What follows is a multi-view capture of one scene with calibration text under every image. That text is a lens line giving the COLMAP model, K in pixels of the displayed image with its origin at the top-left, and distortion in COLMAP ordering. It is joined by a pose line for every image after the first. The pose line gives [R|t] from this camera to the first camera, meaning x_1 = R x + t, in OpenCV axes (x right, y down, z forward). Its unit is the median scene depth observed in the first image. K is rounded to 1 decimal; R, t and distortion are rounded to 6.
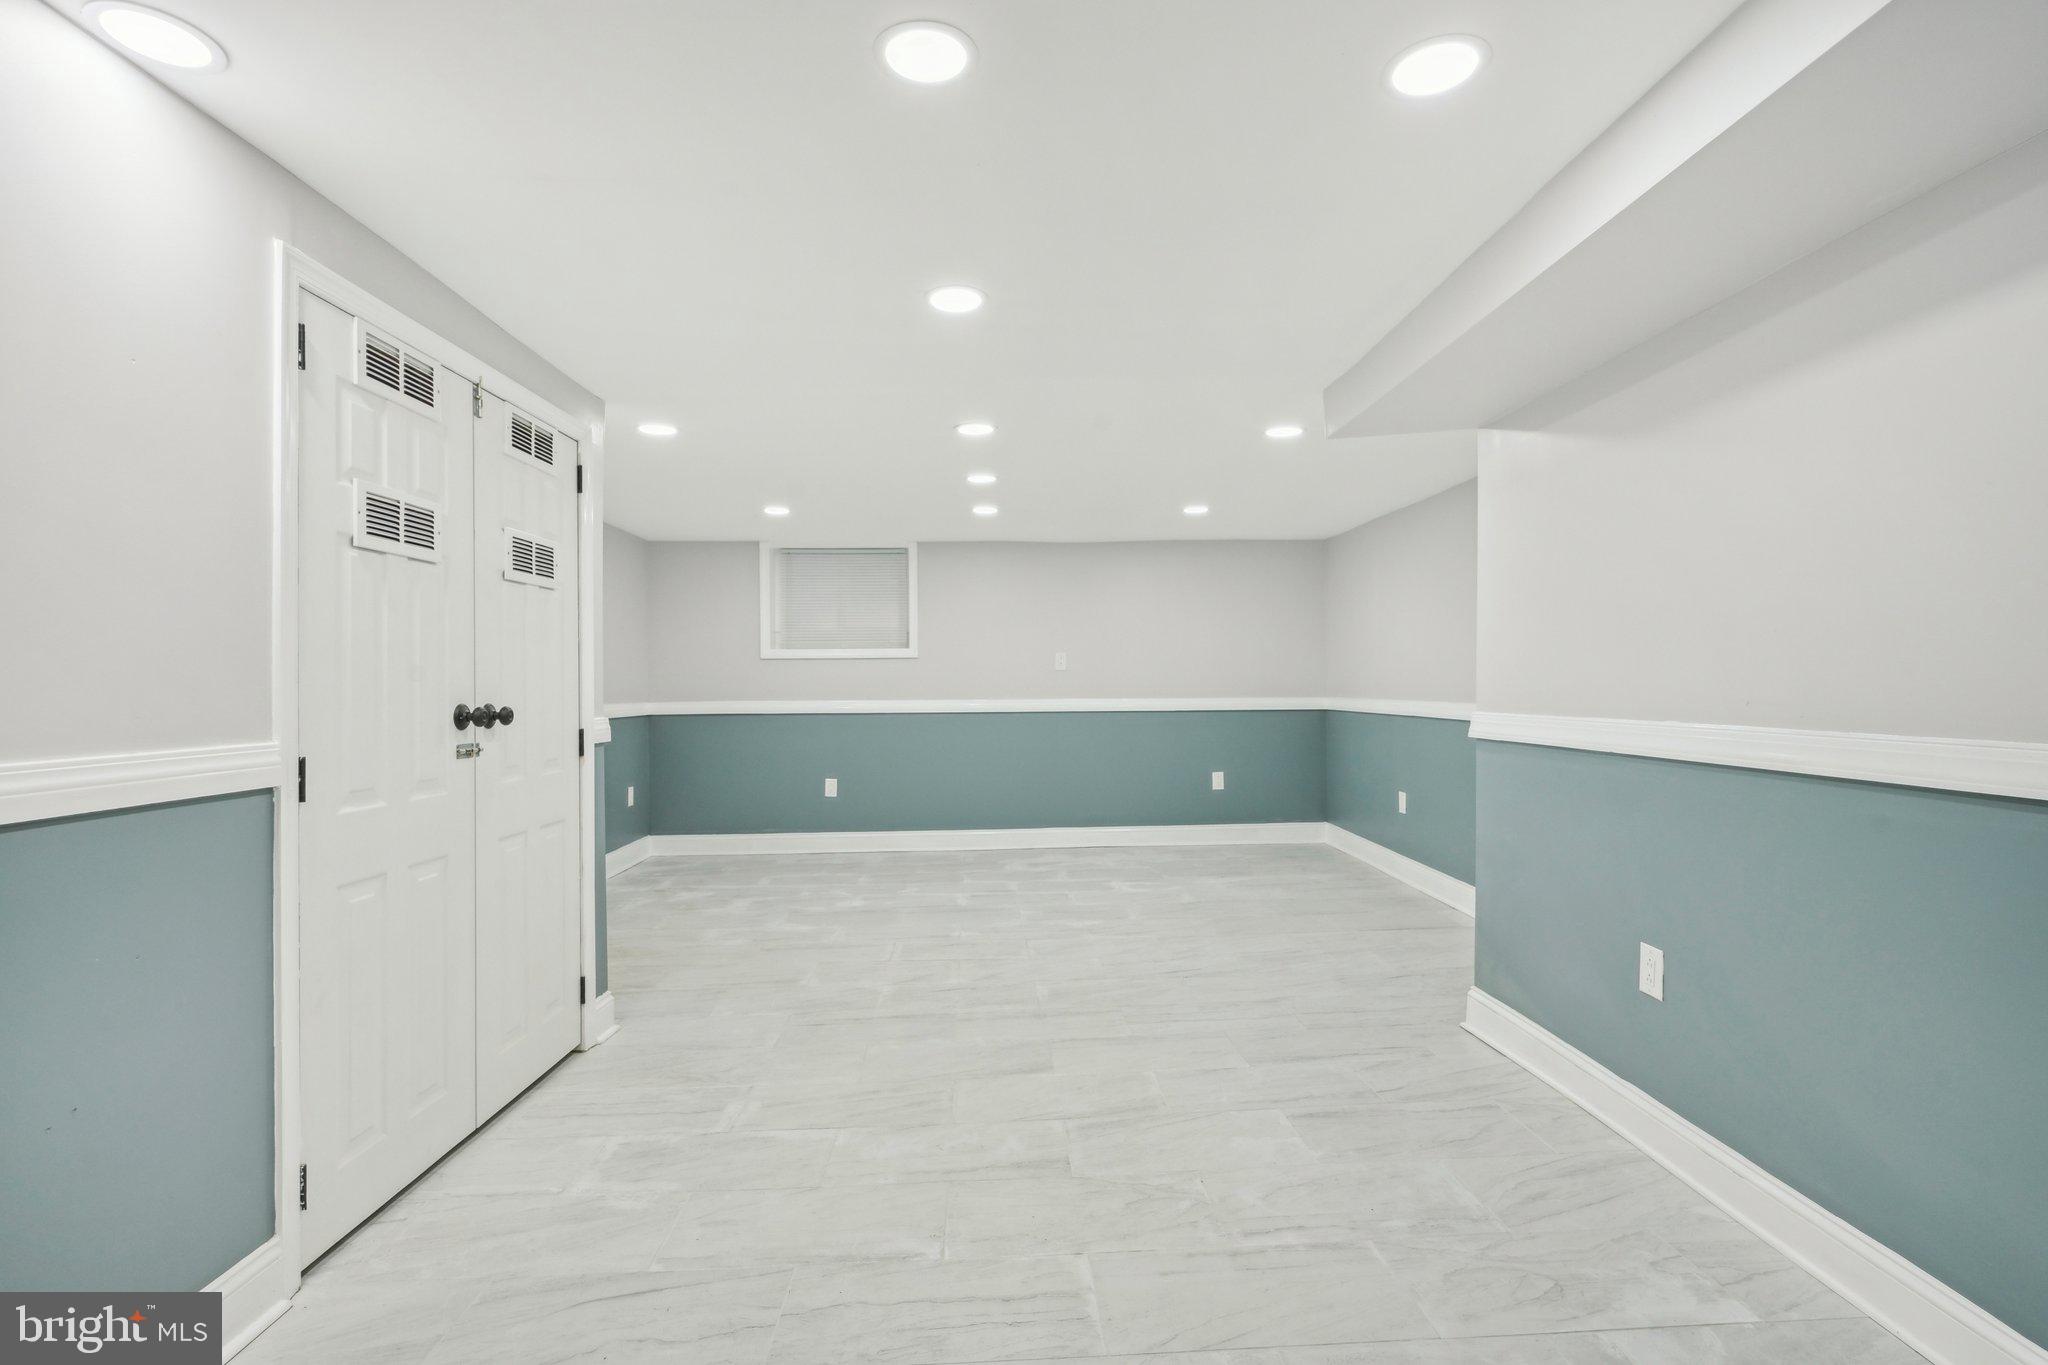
lens RADIAL K [[944.8, 0, 1017.0], [0, 944.8, 688.1], [0, 0, 1]] dist [-0.001200, -0.000126]
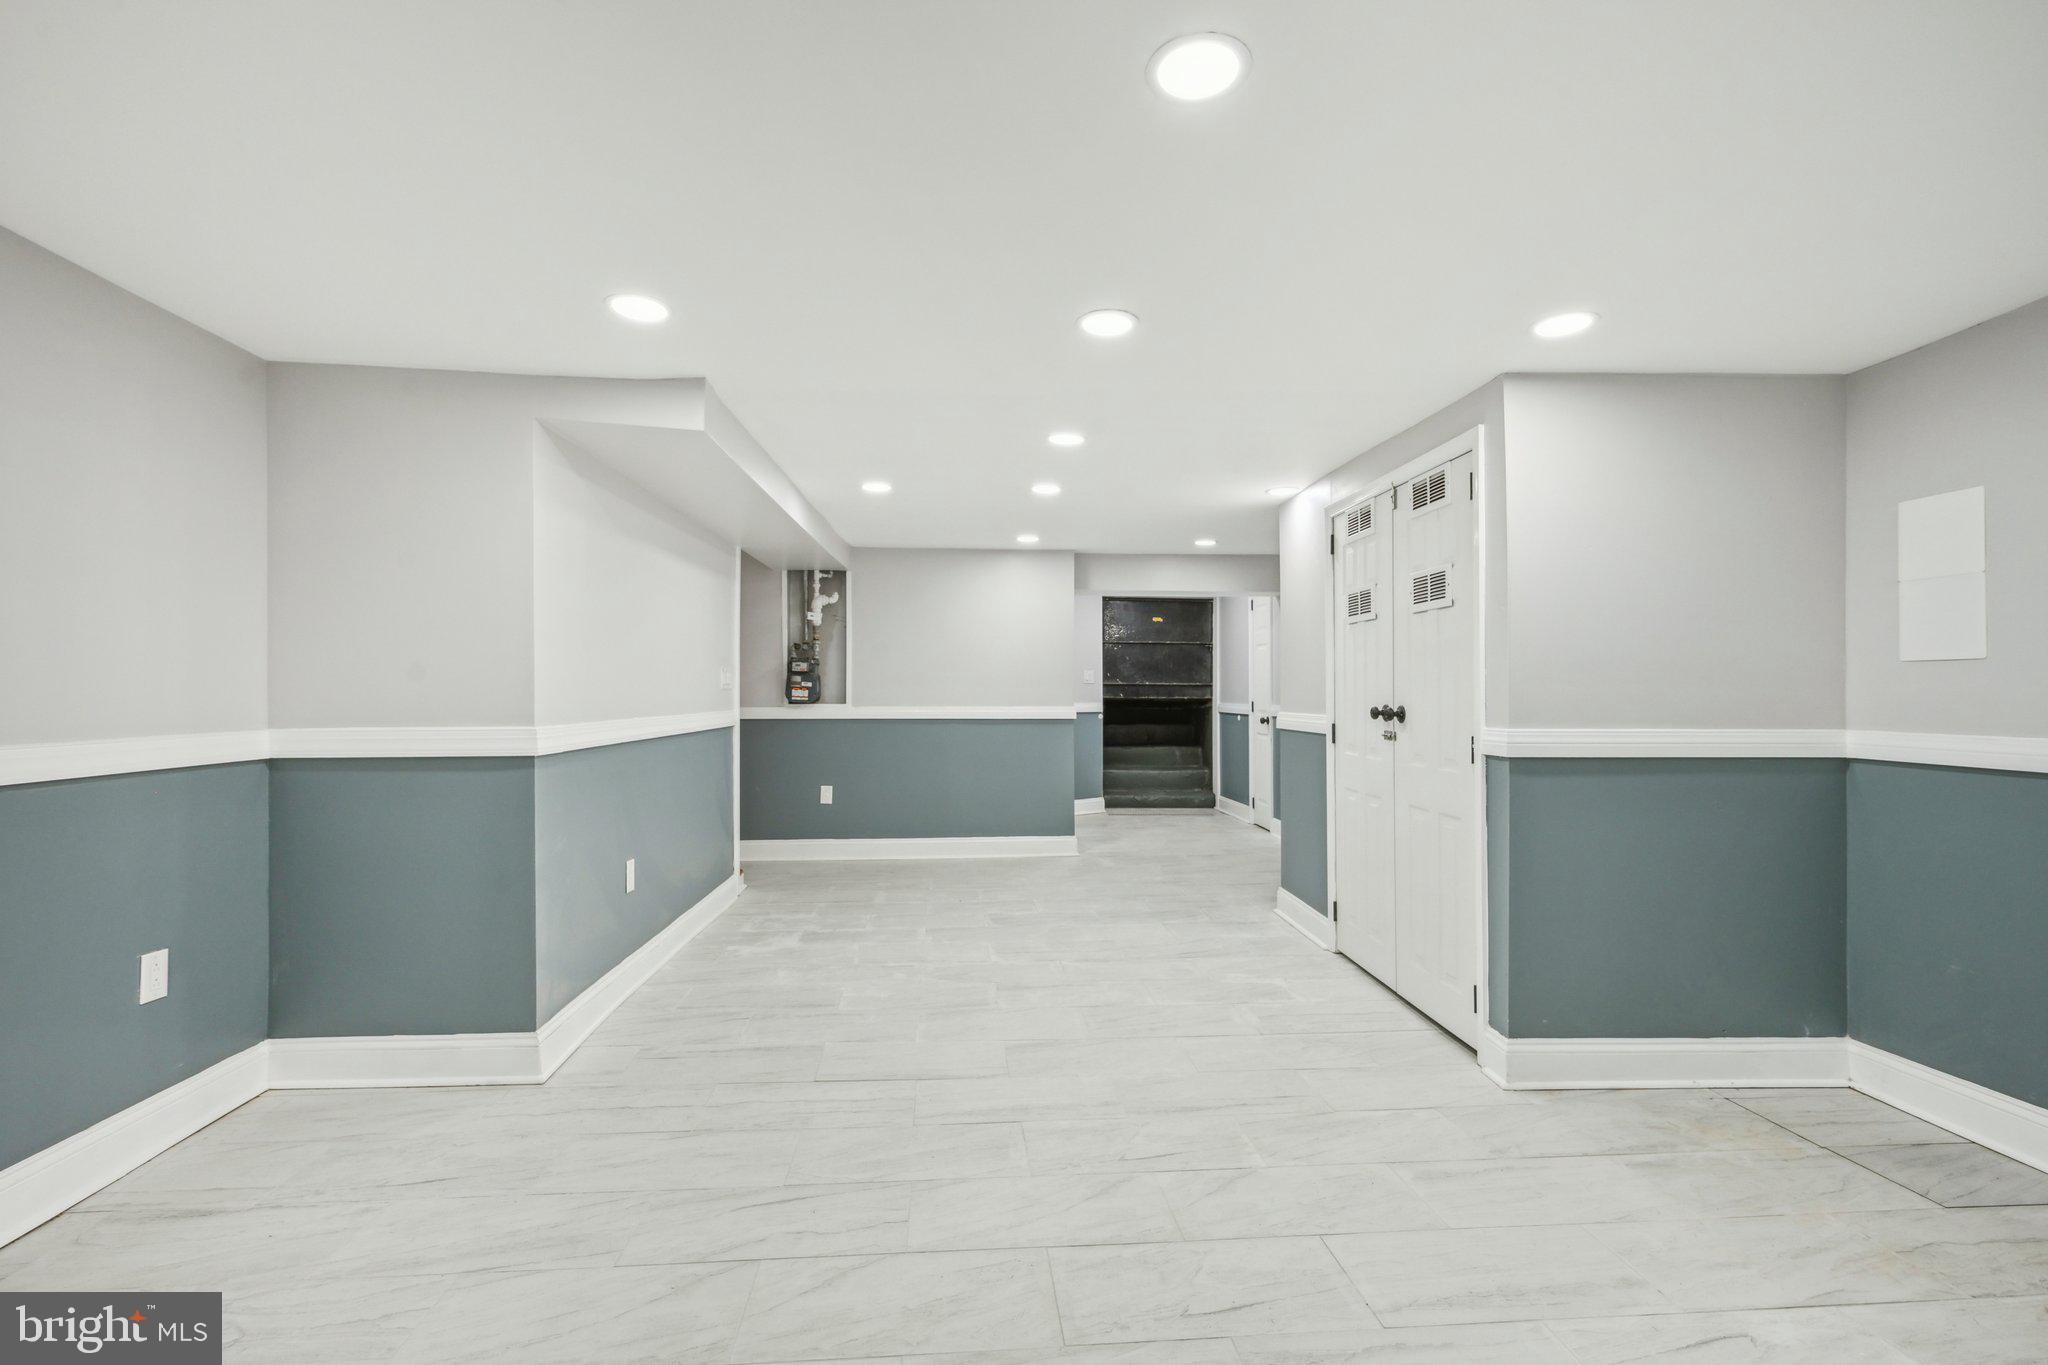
lens RADIAL K [[944.8, 0, 1017.0], [0, 944.8, 688.1], [0, 0, 1]] dist [-0.001200, -0.000126]
pose [[-0.999255, 0.003938, -0.038386, 0.075926], [0.003948, 0.999992, -0.000195, -0.011922], [0.038385, -0.000346, -0.999263, 2.456297]]
